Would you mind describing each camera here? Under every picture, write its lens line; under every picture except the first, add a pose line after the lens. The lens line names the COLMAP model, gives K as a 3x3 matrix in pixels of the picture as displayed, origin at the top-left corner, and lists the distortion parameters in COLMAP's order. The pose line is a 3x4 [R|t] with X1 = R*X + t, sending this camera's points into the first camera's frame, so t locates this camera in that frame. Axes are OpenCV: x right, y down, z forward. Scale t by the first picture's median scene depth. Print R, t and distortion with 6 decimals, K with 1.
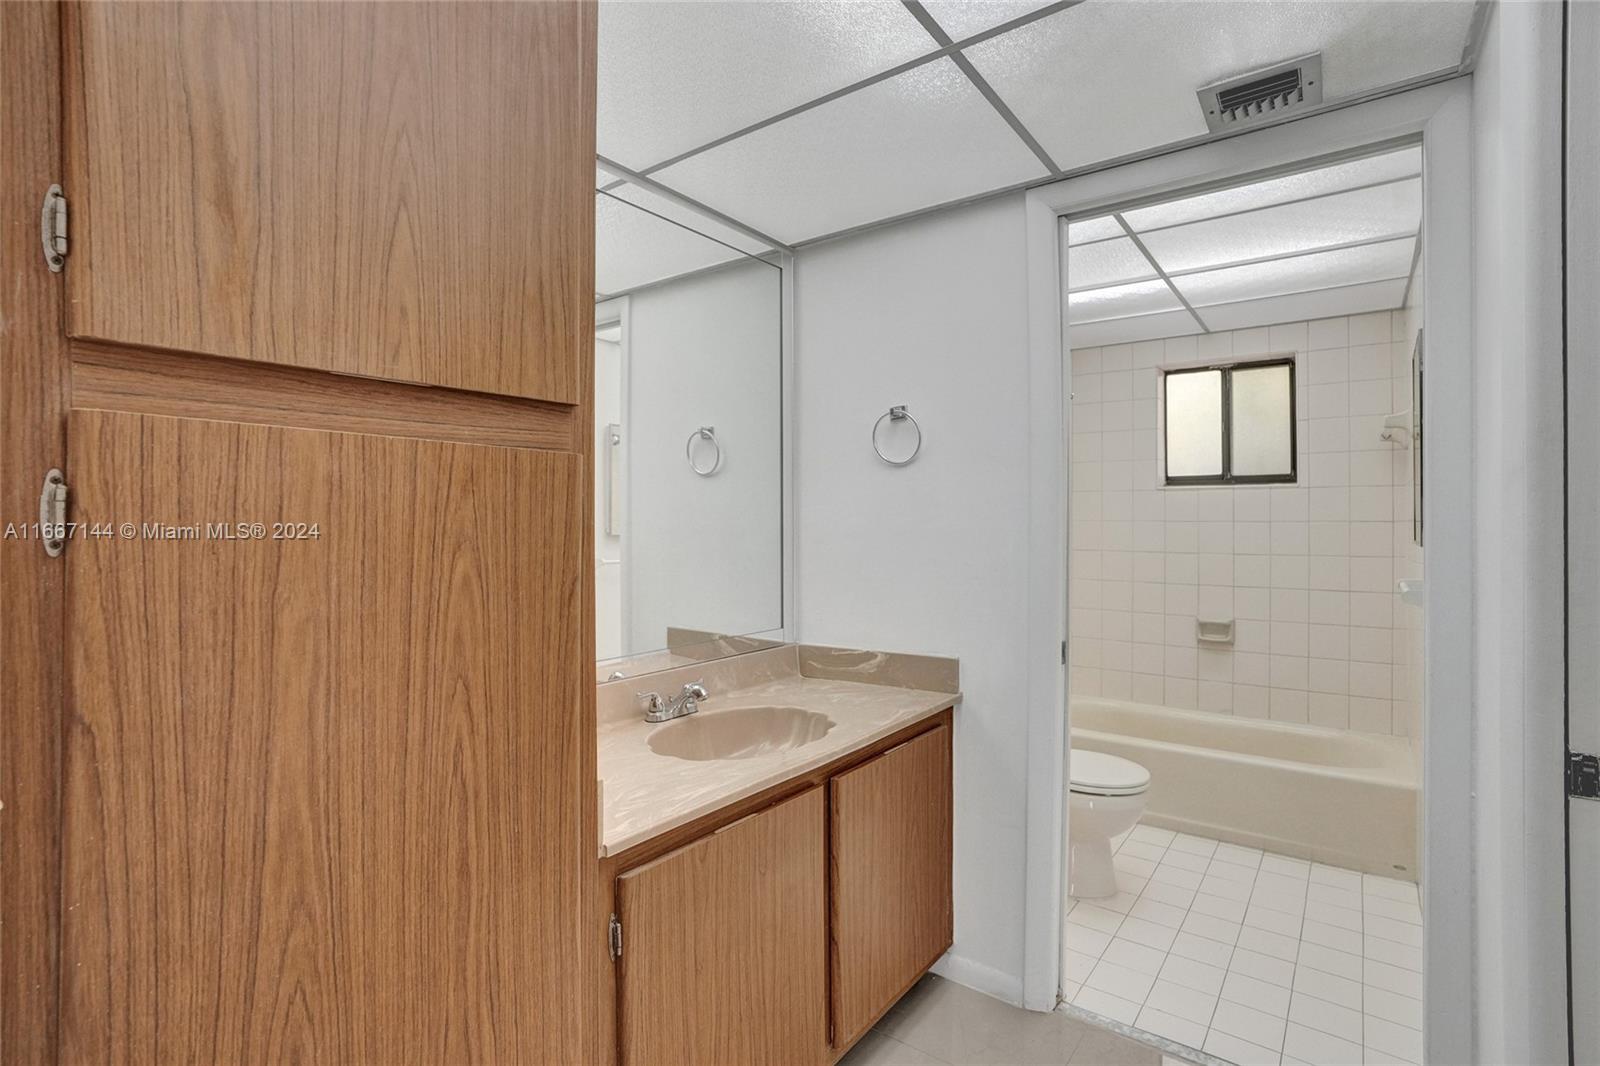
lens RADIAL K [[747.4, 0, 842.9], [0, 747.4, 515.9], [0, 0, 1]] dist [-0.000993, -0.000134]
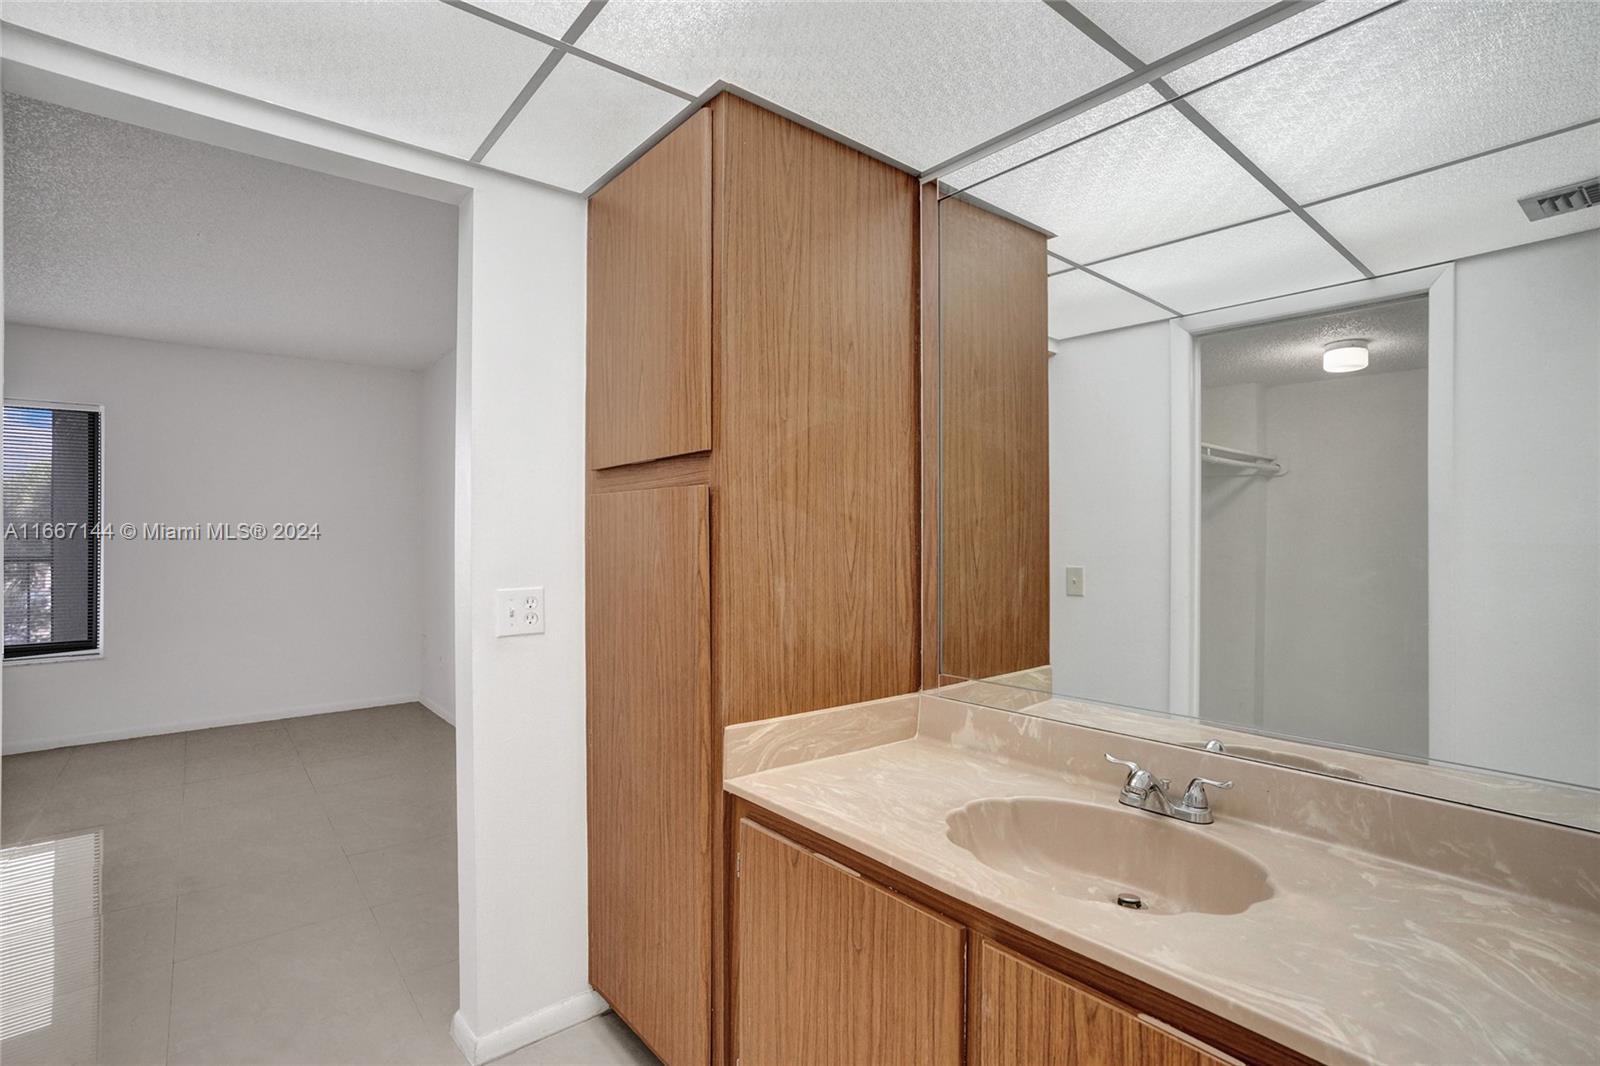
lens RADIAL K [[751.0, 0, 798.7], [0, 751.0, 526.6], [0, 0, 1]] dist [-0.002959, -0.000043]
pose [[-0.256852, -0.006543, -0.966428, 0.772522], [0.012313, 0.999874, -0.010042, 0.008075], [0.966372, -0.014479, -0.256739, 1.223433]]
